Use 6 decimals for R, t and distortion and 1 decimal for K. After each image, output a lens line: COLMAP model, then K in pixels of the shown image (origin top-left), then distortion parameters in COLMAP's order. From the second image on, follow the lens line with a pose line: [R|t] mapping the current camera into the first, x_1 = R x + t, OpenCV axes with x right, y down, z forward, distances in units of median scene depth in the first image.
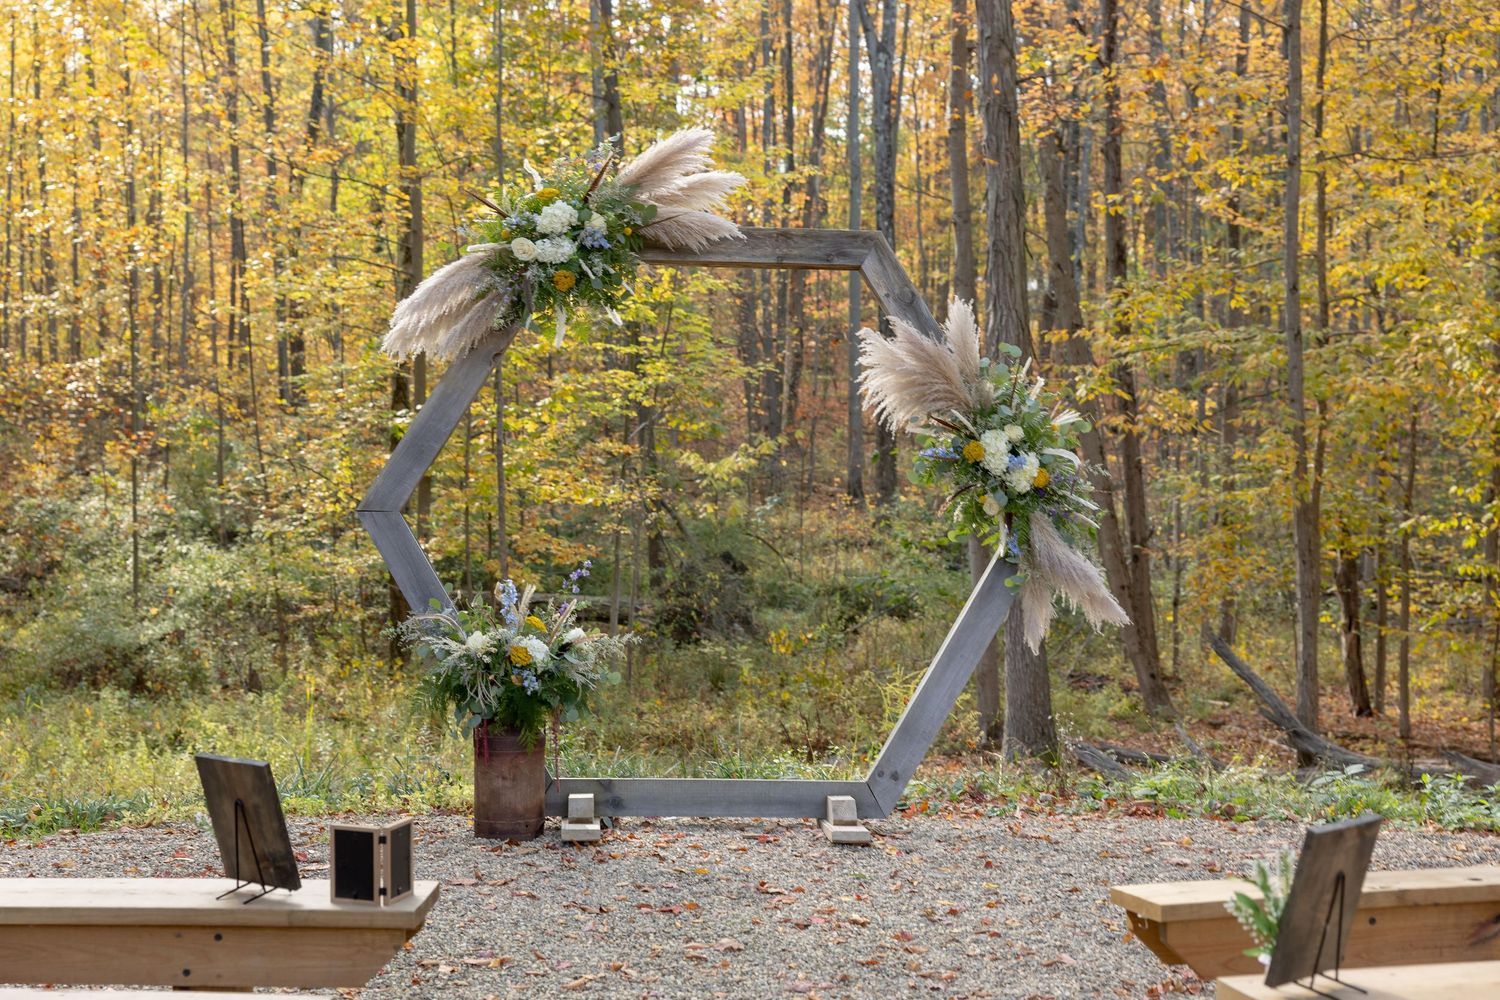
lens RADIAL K [[2282.3, 0, 749.9], [0, 2282.3, 512.2], [0, 0, 1]] dist [0.131179, 0.000000]
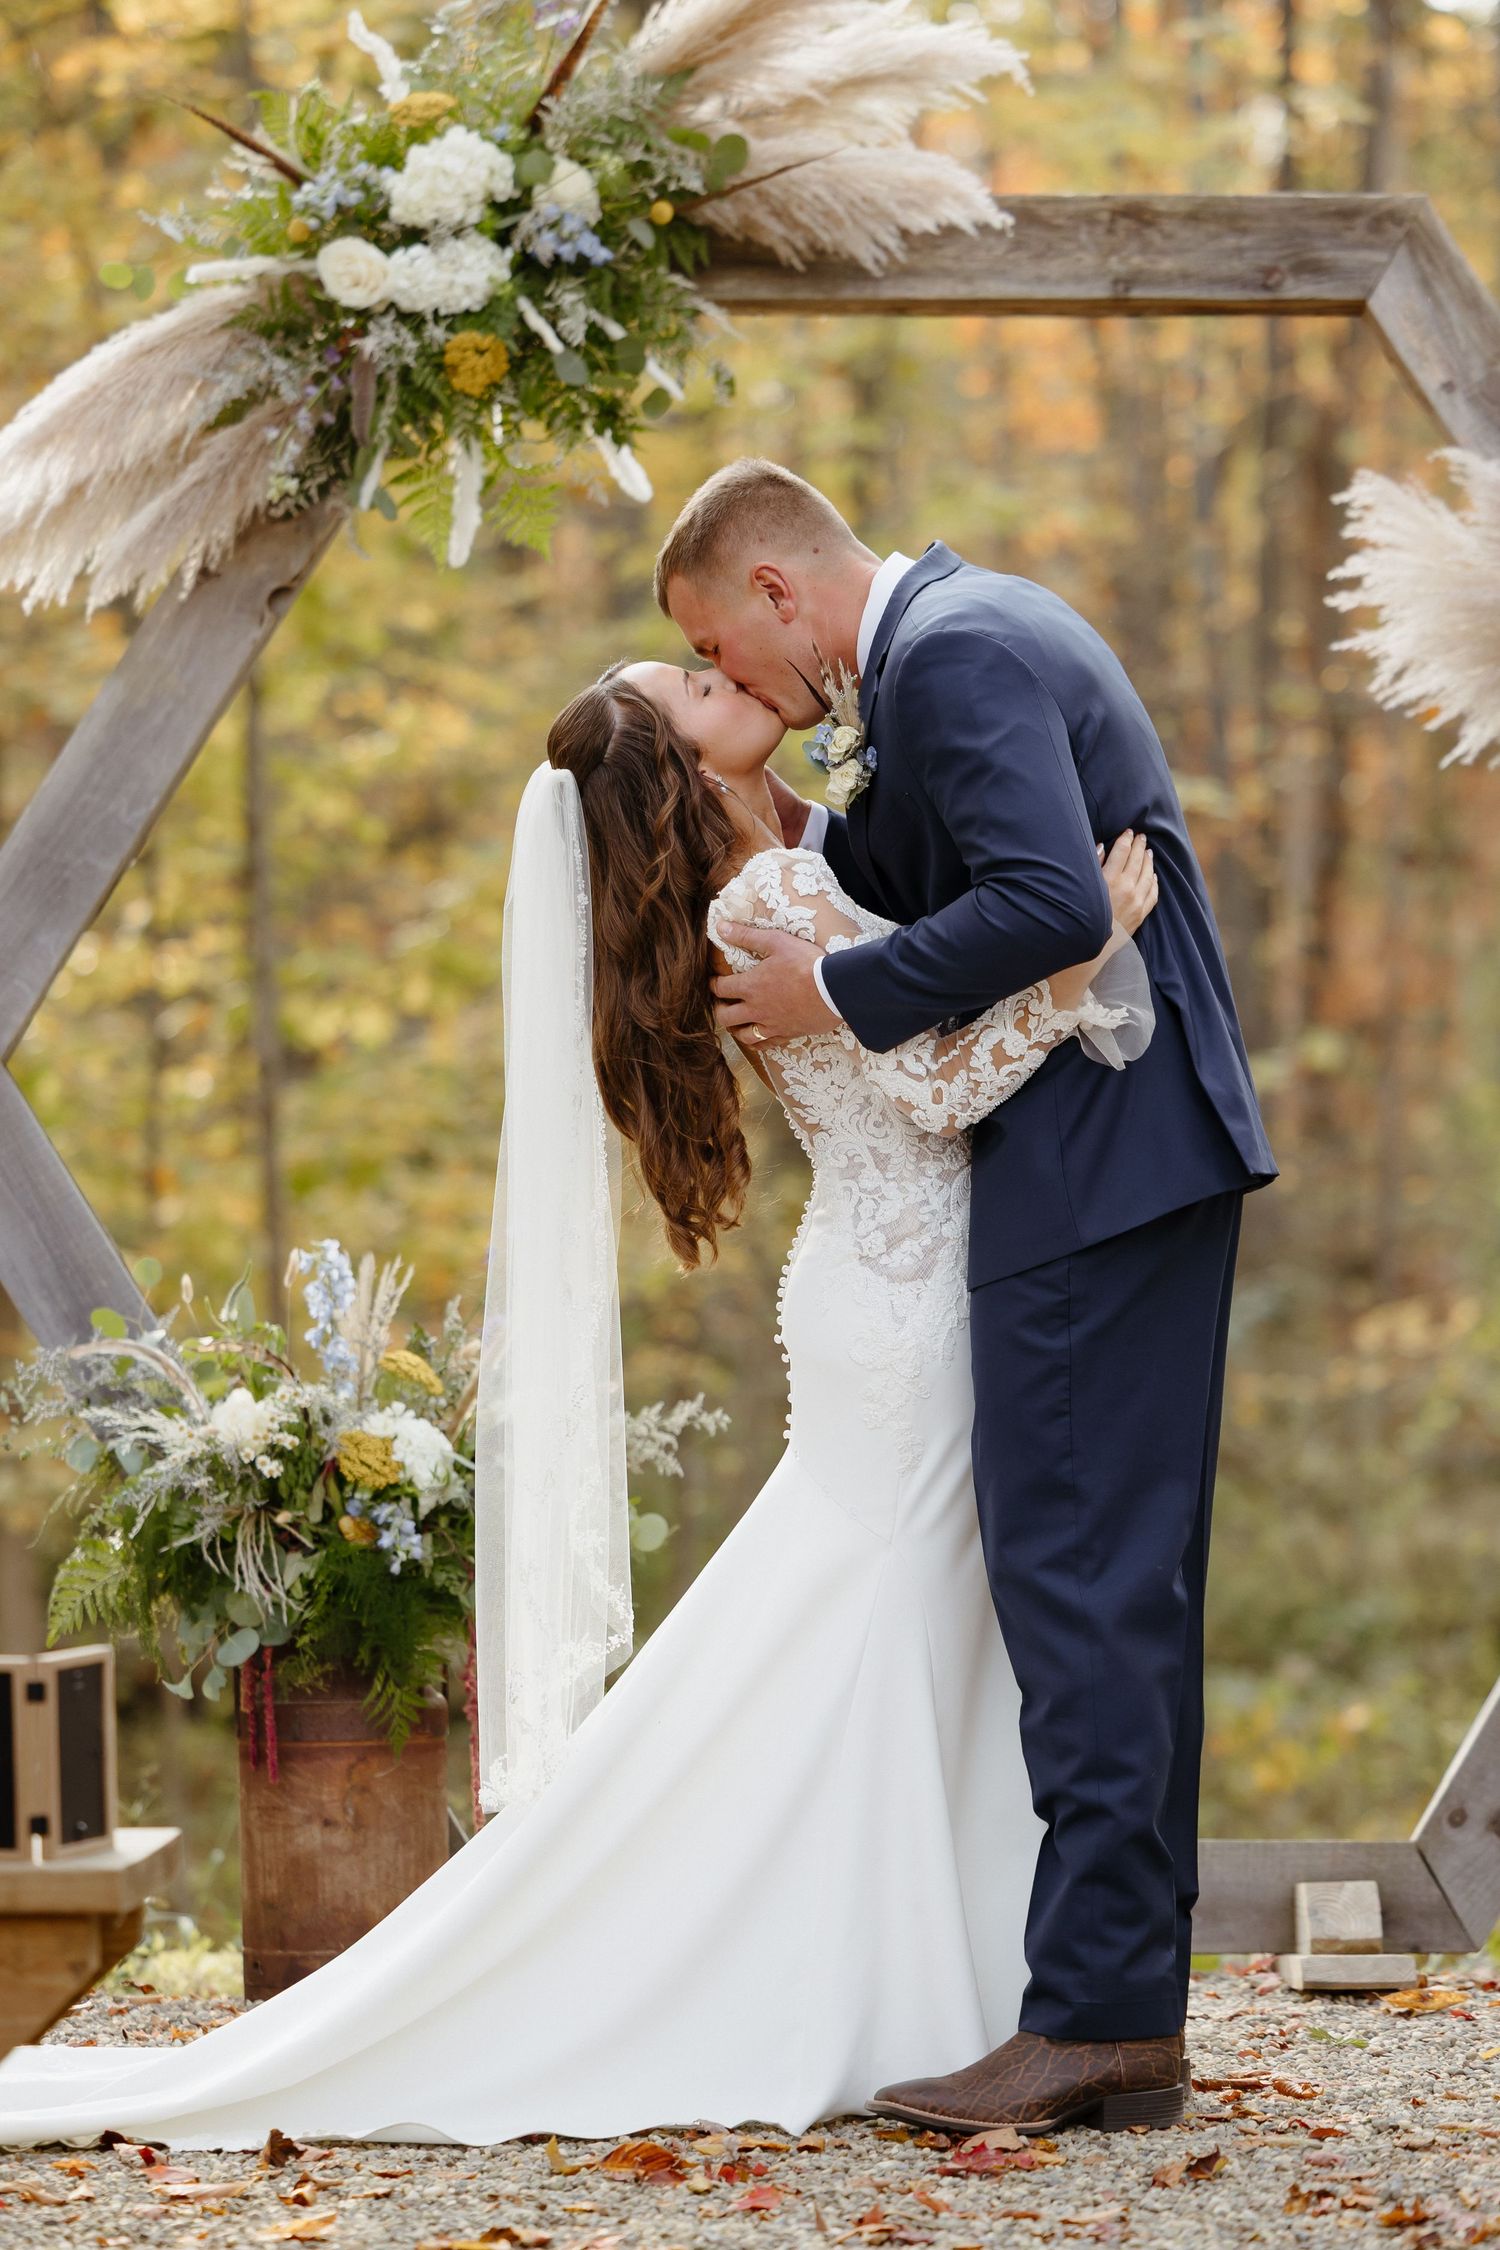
lens RADIAL K [[8663.8, 0, 751.6], [0, 8663.8, 1119.0], [0, 0, 1]] dist [0.123236, 0.000000]
pose [[0.998437, -0.022968, -0.050956, 0.021841], [0.020925, 0.998969, -0.040278, 0.062108], [0.051828, 0.039148, 0.997888, -0.266340]]
